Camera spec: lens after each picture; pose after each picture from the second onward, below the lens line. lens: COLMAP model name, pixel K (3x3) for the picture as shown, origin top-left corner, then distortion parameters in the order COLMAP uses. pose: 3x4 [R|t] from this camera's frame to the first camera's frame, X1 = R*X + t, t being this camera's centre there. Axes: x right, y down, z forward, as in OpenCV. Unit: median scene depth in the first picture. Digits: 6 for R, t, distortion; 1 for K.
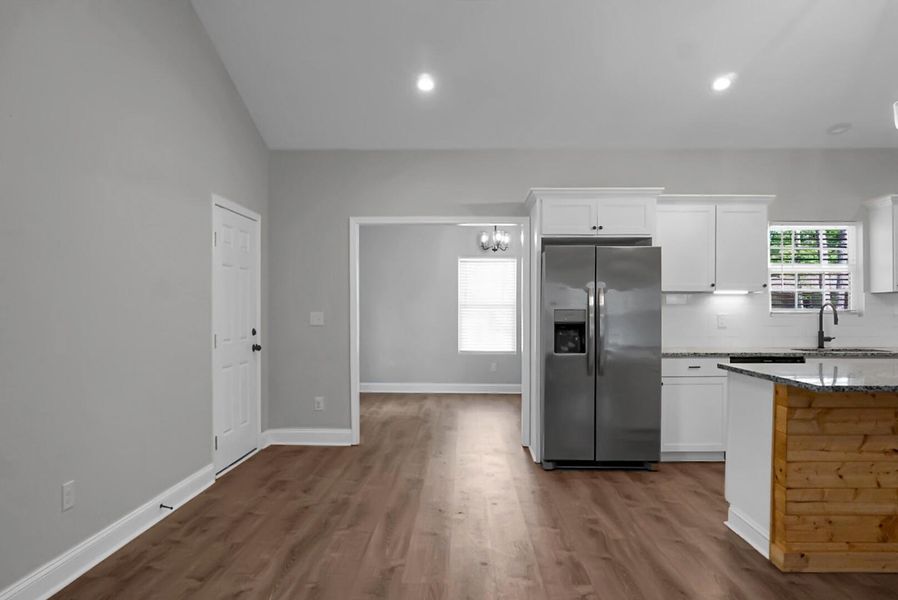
lens RADIAL K [[613.7, 0, 449.0], [0, 613.7, 300.0], [0, 0, 1]] dist [-0.041707, 0.001135]
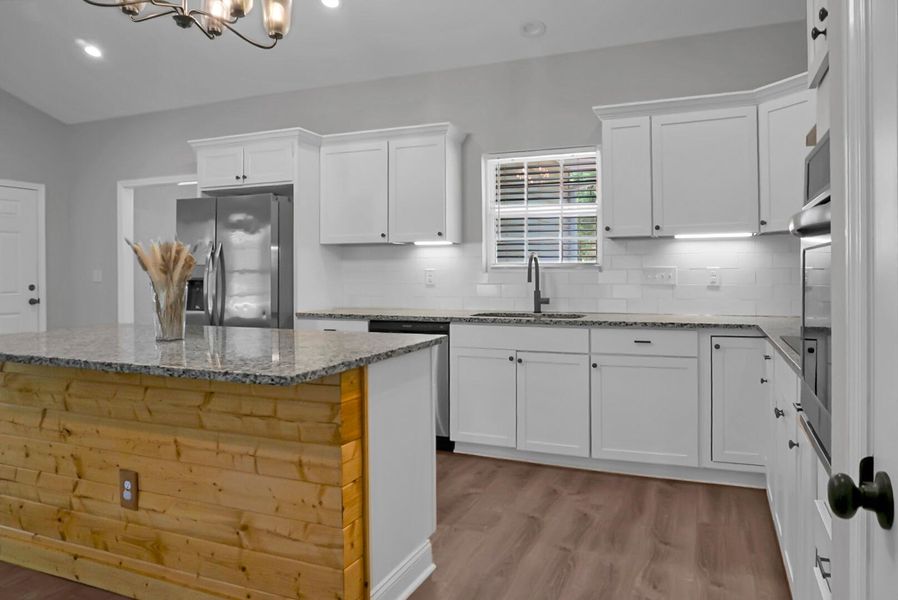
lens RADIAL K [[620.0, 0, 452.8], [0, 620.0, 266.9], [0, 0, 1]] dist [-0.036742, 0.002557]
pose [[0.932589, -0.007955, -0.360852, 0.877035], [0.011640, 0.999900, 0.008040, 0.014577], [0.360752, -0.011698, 0.932589, 0.236962]]
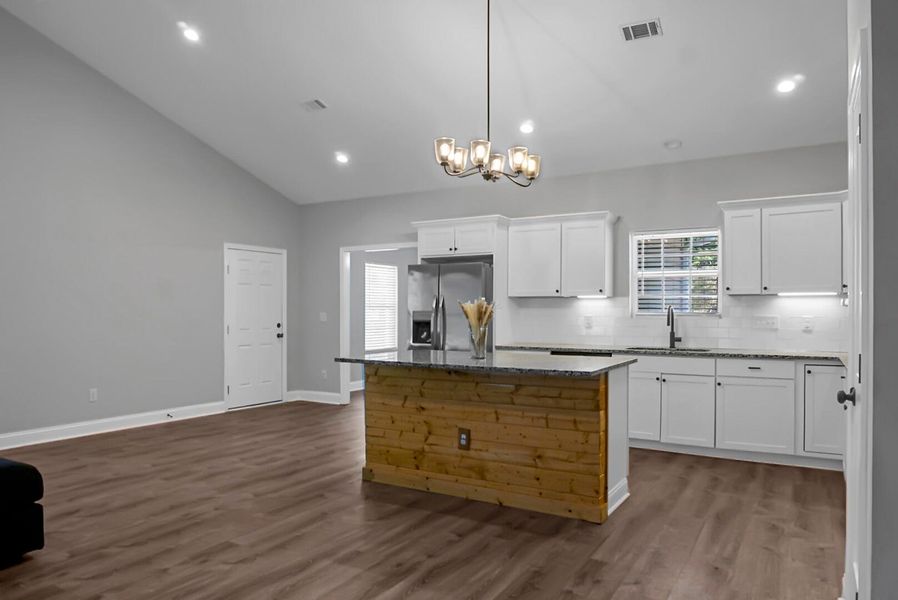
lens RADIAL K [[612.7, 0, 447.3], [0, 612.7, 312.3], [0, 0, 1]] dist [-0.053939, 0.033944]
pose [[0.870822, 0.002500, -0.491591, 0.873864], [0.006434, 0.999843, 0.016481, -0.004209], [0.491556, -0.017515, 0.870670, -0.153253]]
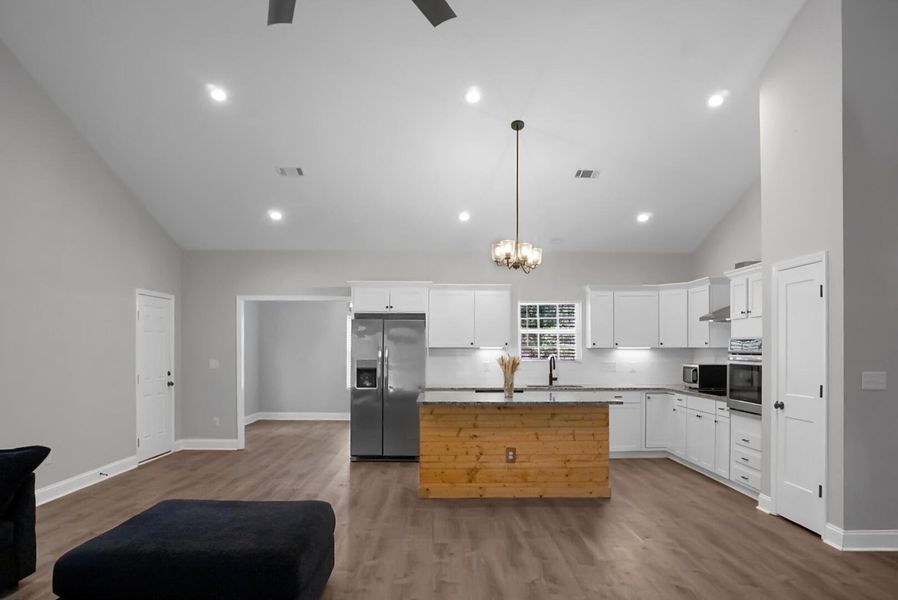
lens RADIAL K [[623.1, 0, 450.6], [0, 623.1, 346.6], [0, 0, 1]] dist [-0.057229, 0.035324]
pose [[0.999017, 0.002701, 0.044243, 0.326543], [-0.003254, 0.999917, 0.012427, -0.037410], [-0.044205, -0.012559, 0.998944, -0.582946]]
